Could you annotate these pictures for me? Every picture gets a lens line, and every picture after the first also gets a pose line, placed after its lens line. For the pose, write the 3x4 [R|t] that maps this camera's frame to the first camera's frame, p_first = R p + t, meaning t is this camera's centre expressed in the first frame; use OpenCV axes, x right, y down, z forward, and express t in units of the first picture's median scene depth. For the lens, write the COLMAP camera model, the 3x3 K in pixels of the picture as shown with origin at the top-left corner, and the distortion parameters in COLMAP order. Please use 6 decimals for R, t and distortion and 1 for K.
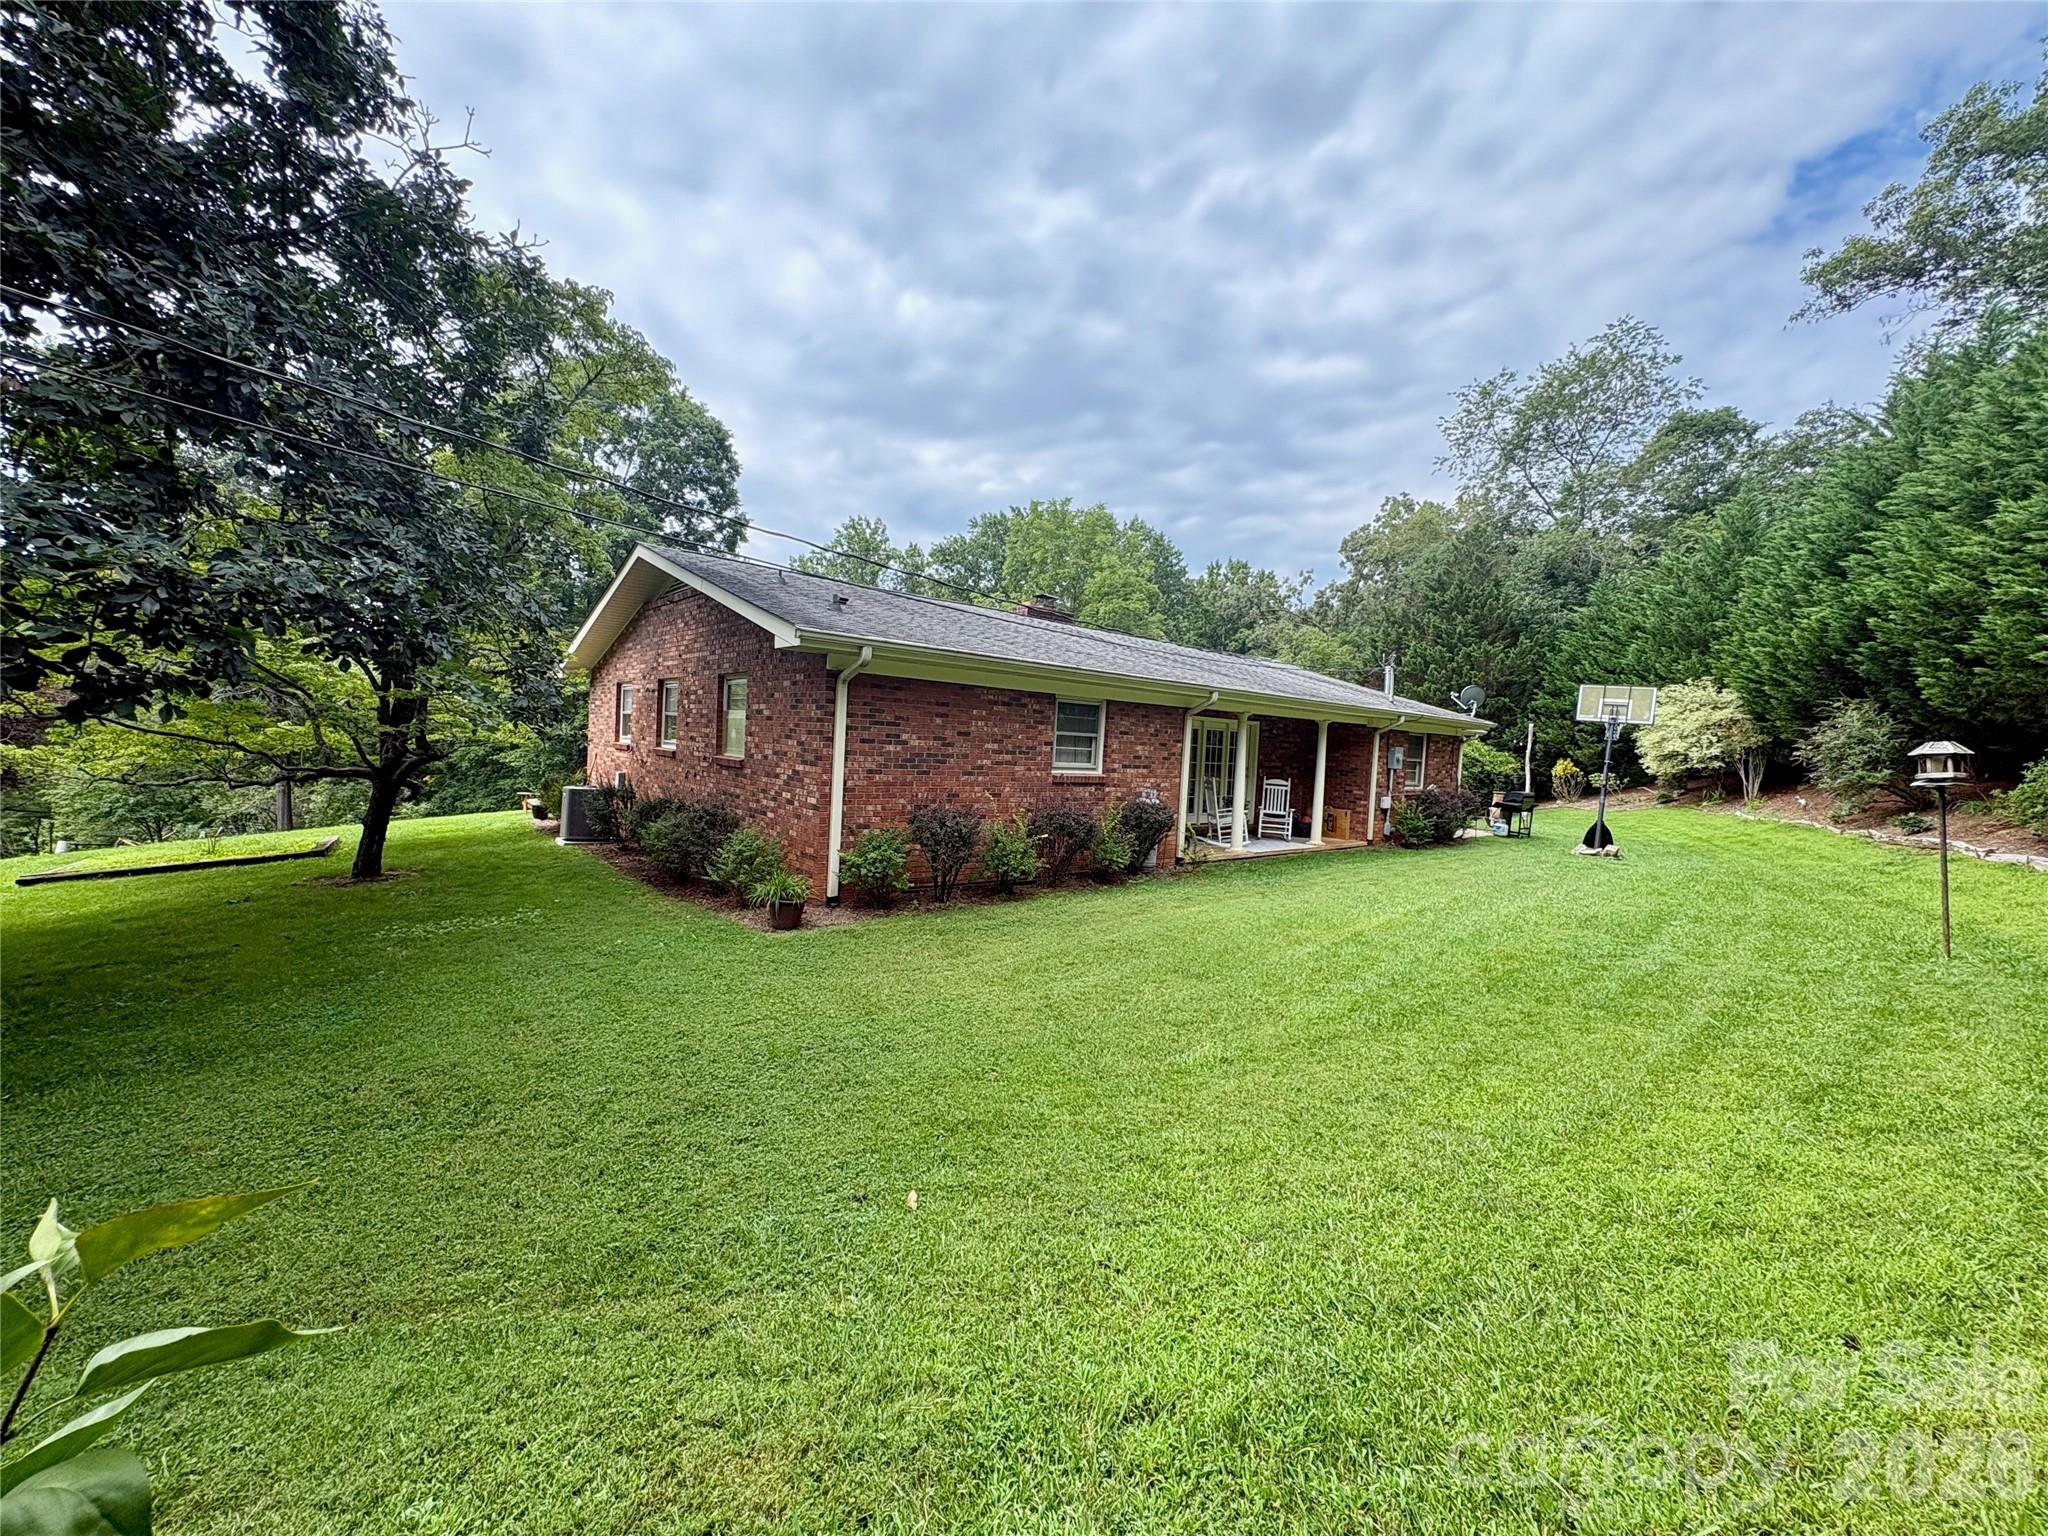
lens RADIAL K [[787.0, 0, 987.3], [0, 787.0, 743.5], [0, 0, 1]] dist [0.001675, 0.000135]
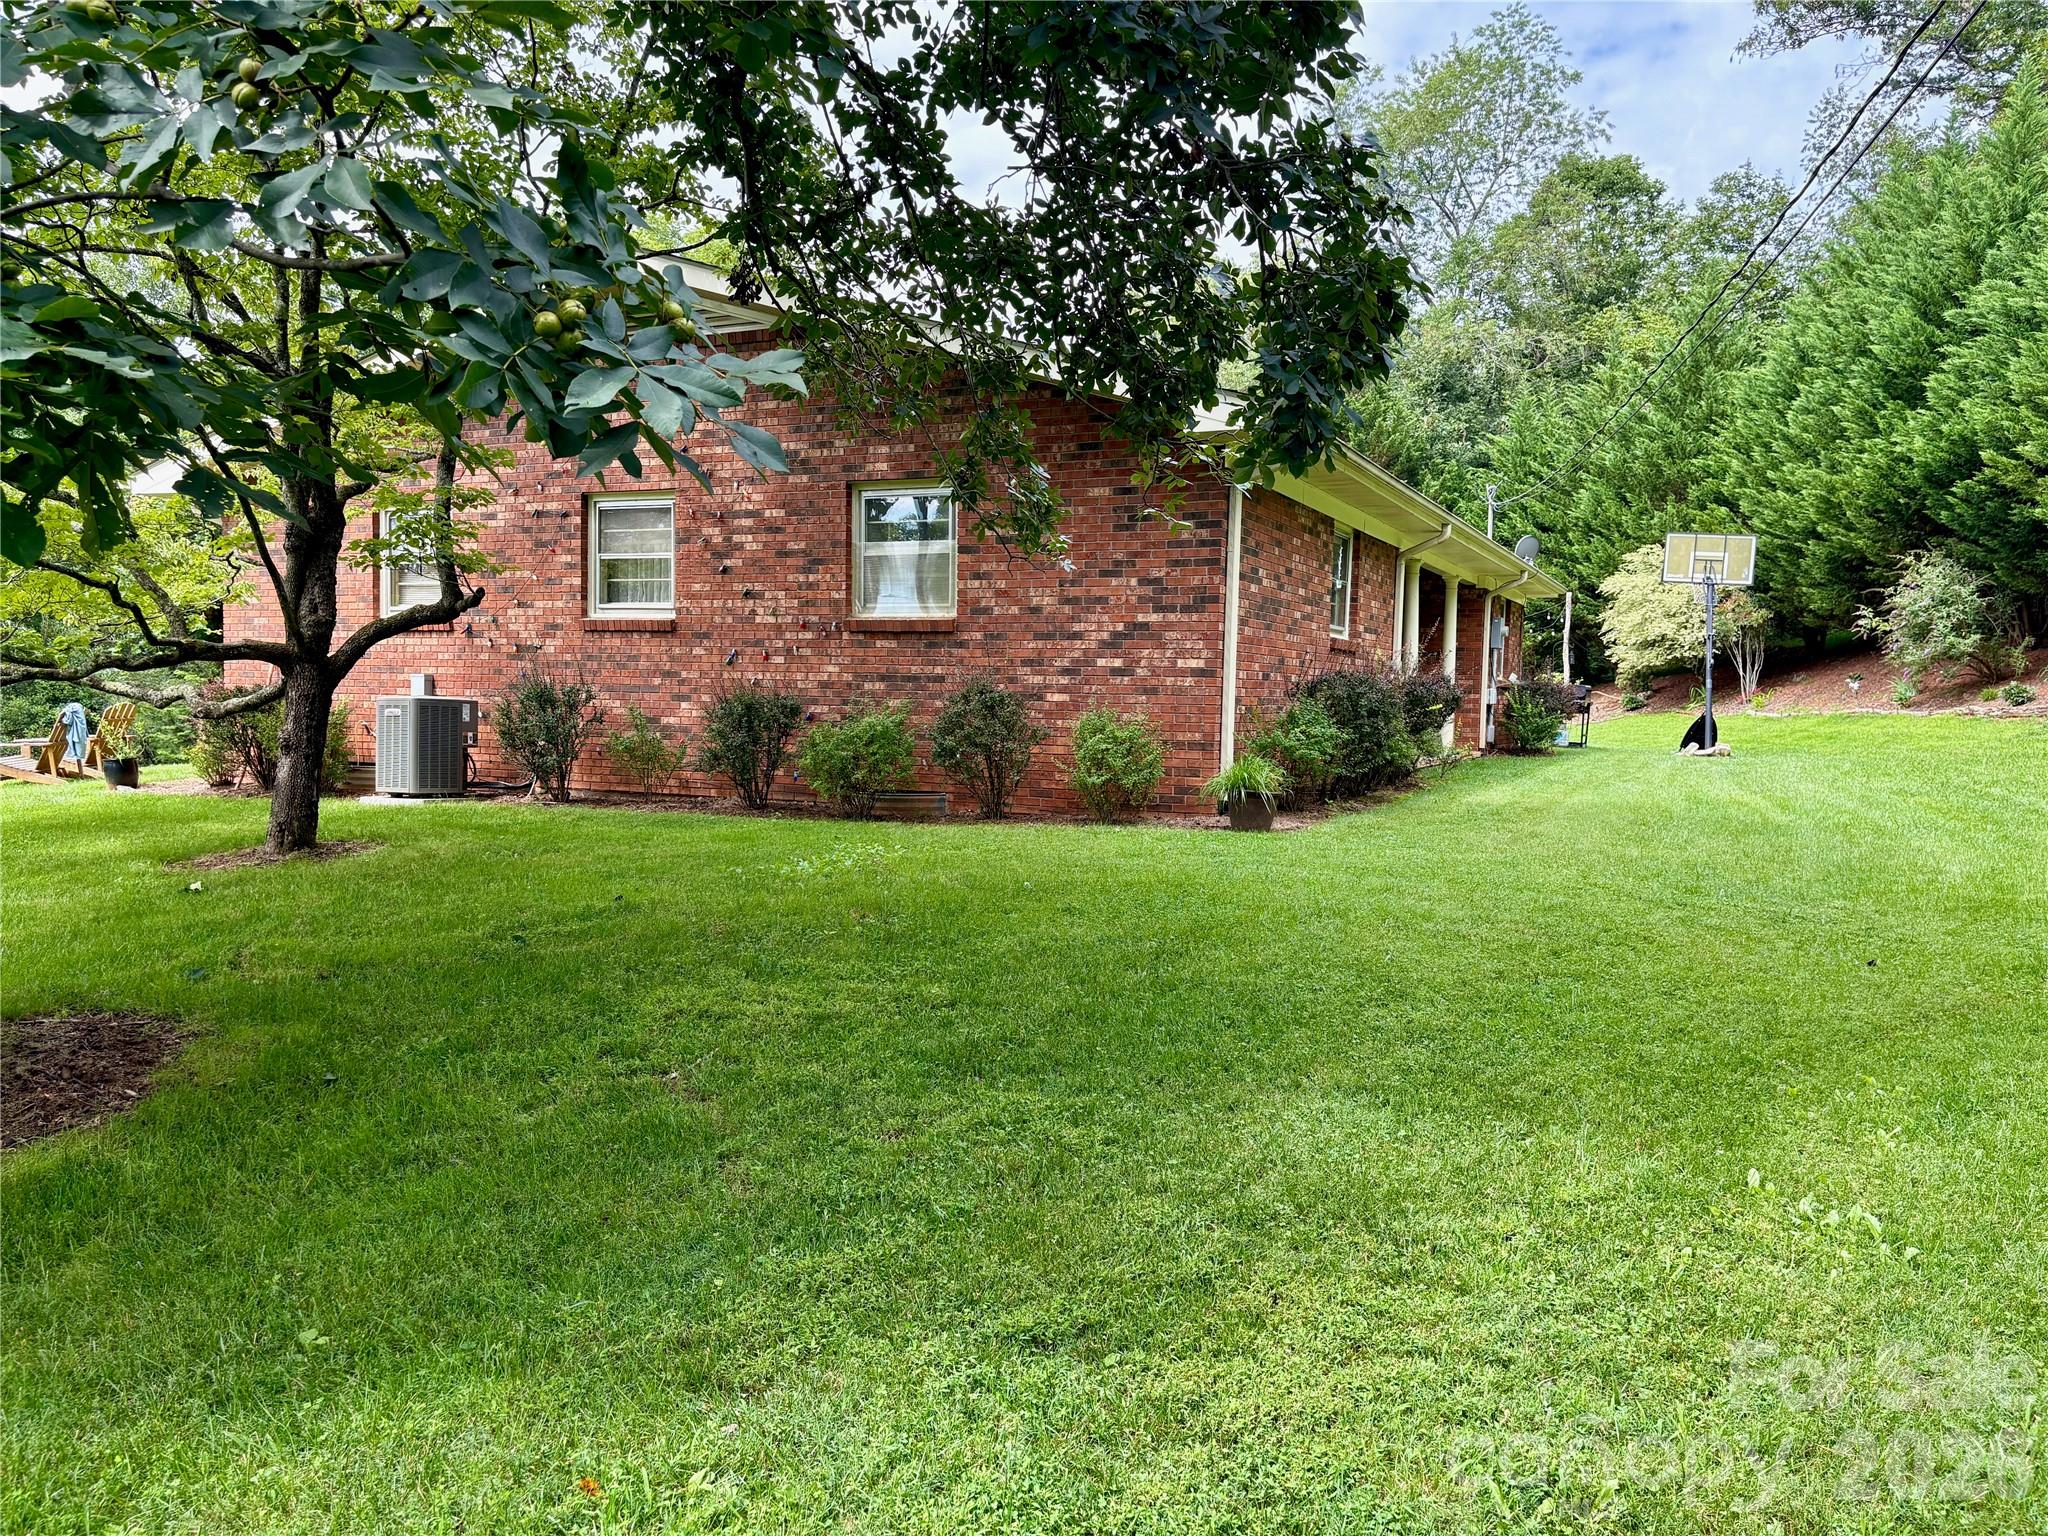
lens RADIAL K [[1535.0, 0, 1018.1], [0, 1535.0, 714.7], [0, 0, 1]] dist [0.207312, -0.210347]
pose [[0.890950, -0.036915, 0.452598, -0.786424], [0.027006, 0.999234, 0.028339, 0.061642], [-0.453297, -0.013026, 0.891264, -0.091061]]
